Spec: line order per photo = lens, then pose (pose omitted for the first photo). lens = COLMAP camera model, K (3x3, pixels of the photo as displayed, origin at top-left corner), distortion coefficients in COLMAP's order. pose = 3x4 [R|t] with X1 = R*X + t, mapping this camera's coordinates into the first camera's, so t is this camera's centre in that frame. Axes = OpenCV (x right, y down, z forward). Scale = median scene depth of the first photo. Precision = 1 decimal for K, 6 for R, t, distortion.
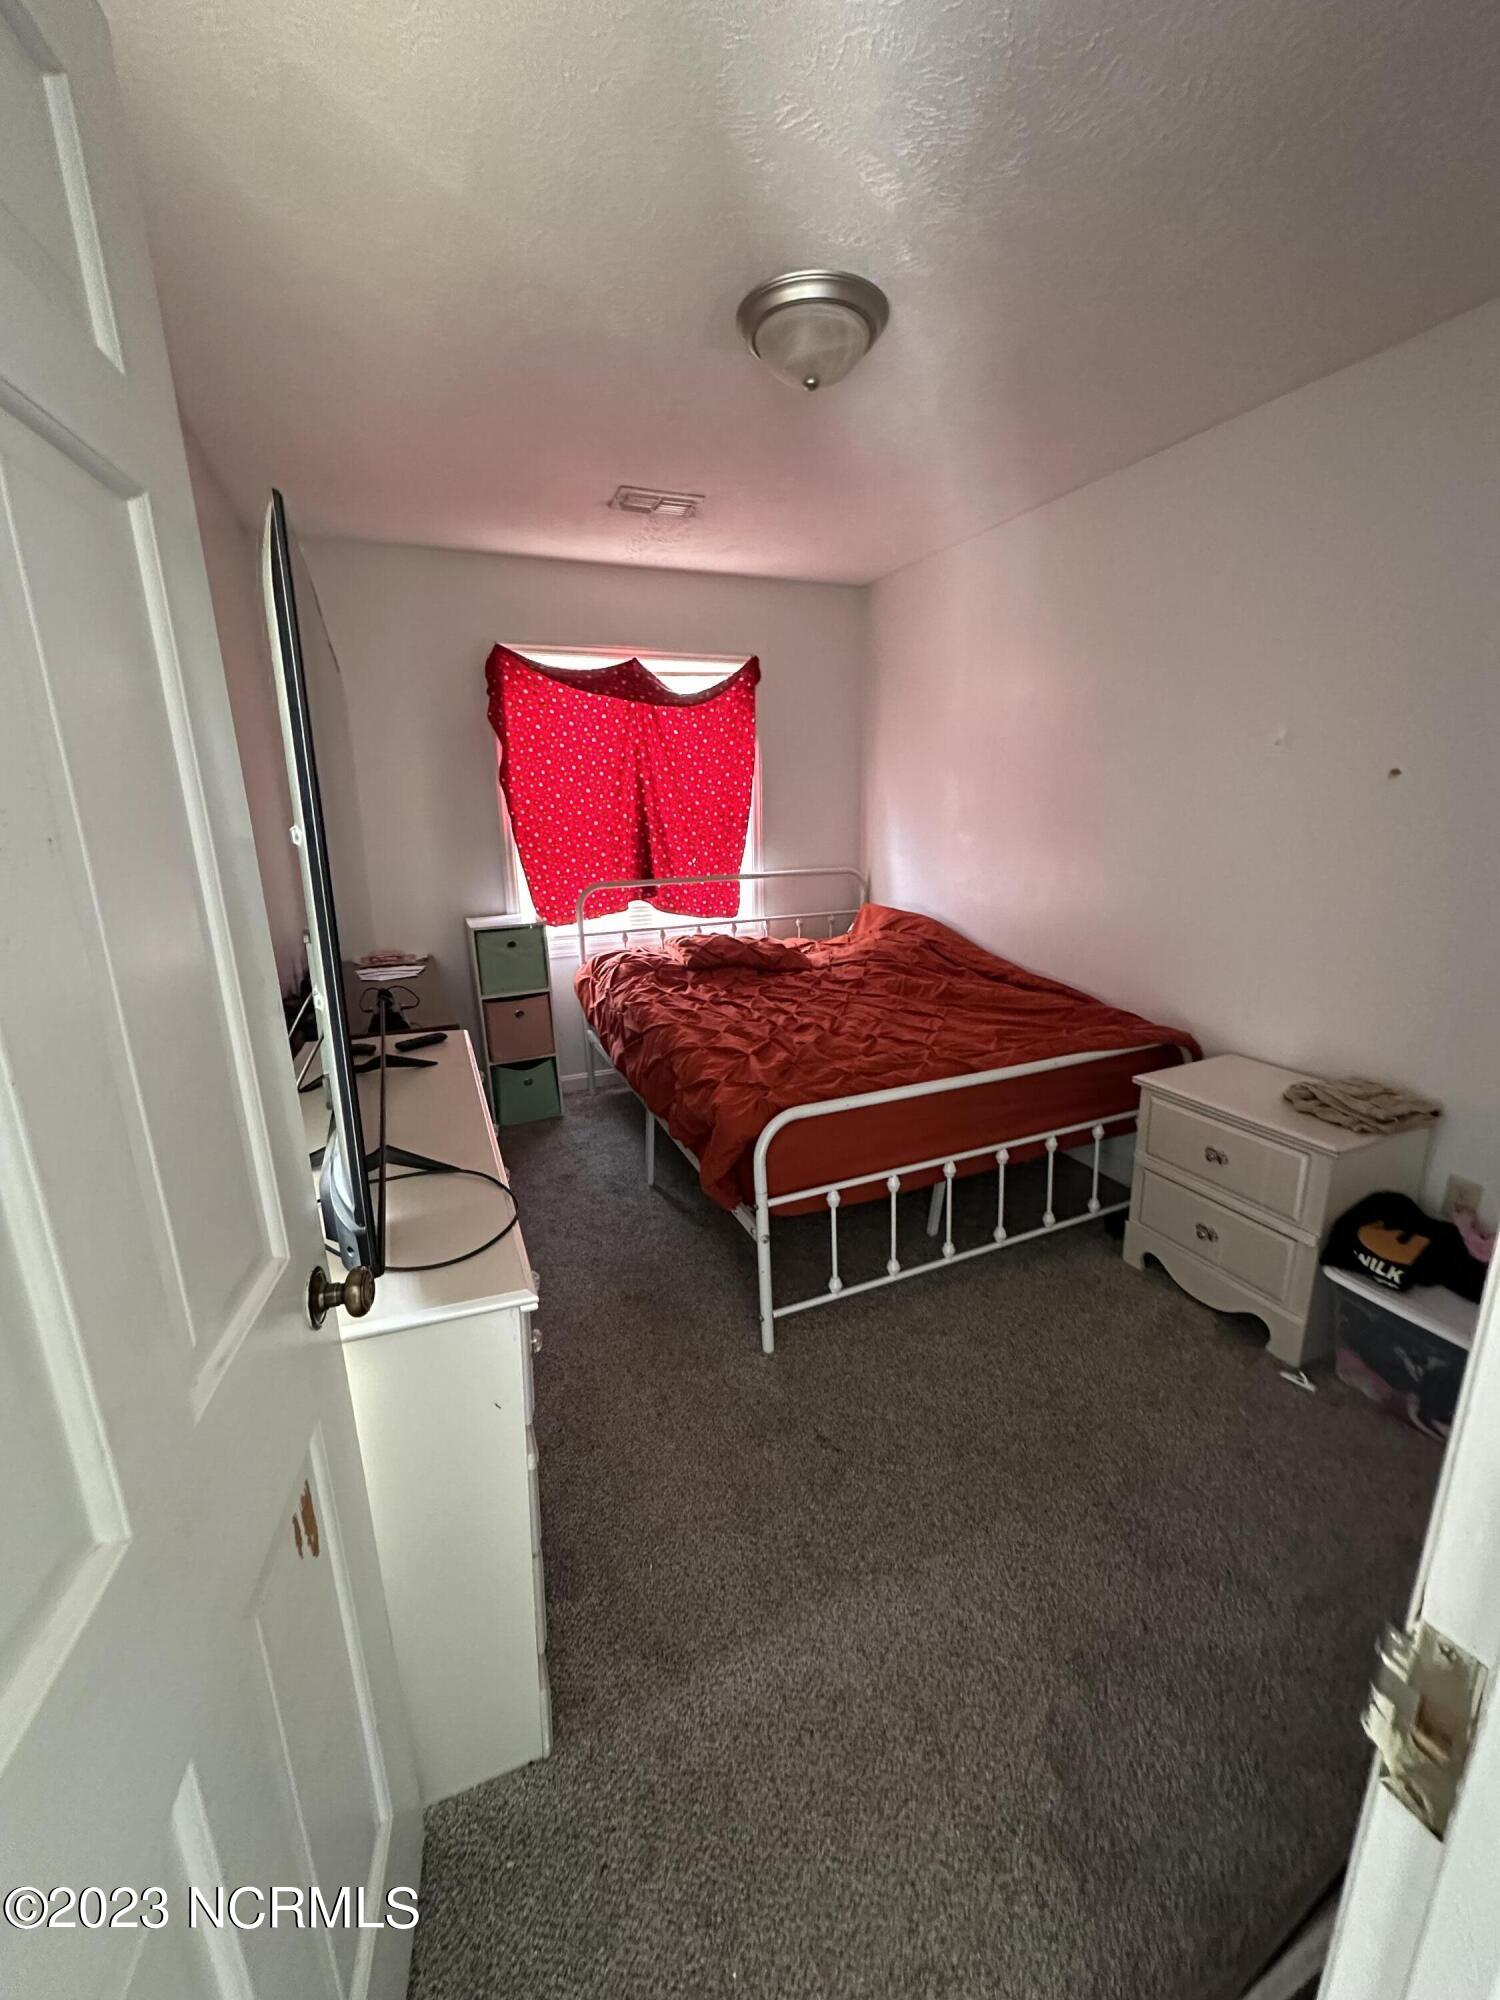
lens RADIAL K [[793.8, 0, 750.0], [0, 793.8, 996.4], [0, 0, 1]] dist [-0.003082, 0.000385]
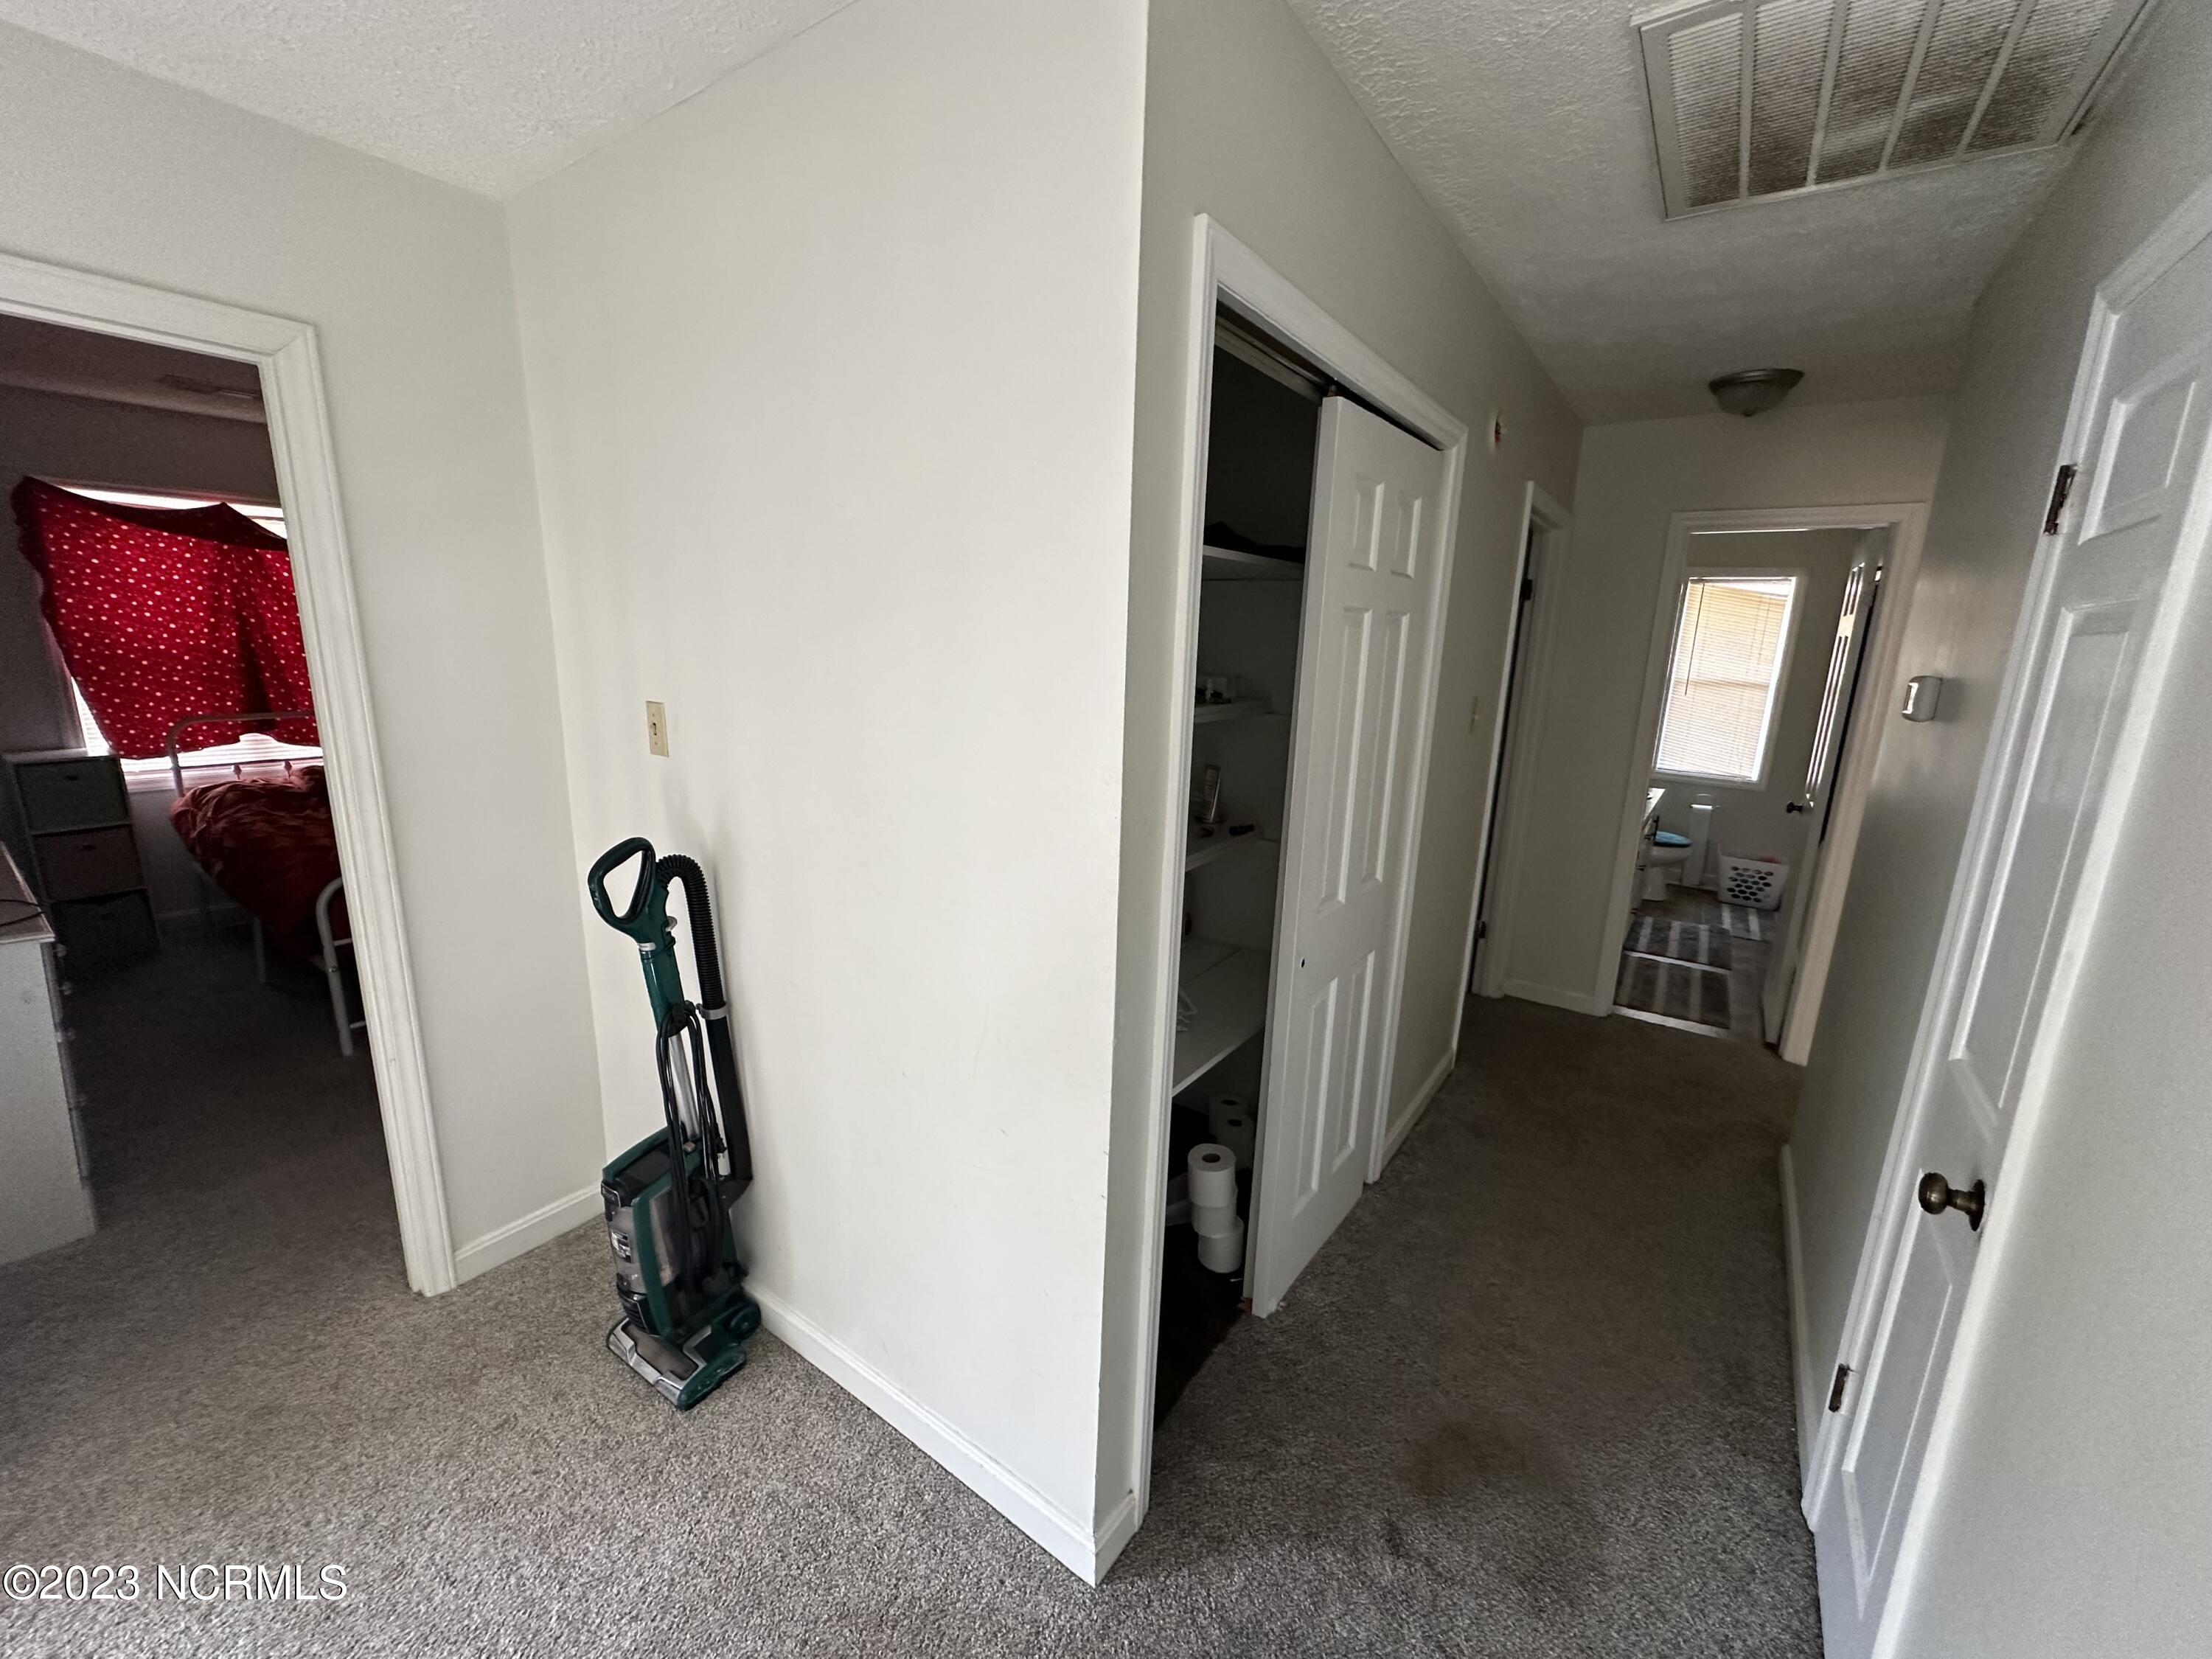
lens RADIAL K [[878.0, 0, 1102.5], [0, 878.0, 820.2], [0, 0, 1]] dist [-0.003082, 0.000385]
pose [[0.854179, -0.064790, 0.515927, 0.218937], [0.078708, 0.996885, -0.005121, 0.088792], [-0.513988, 0.044982, 0.856617, -0.561971]]
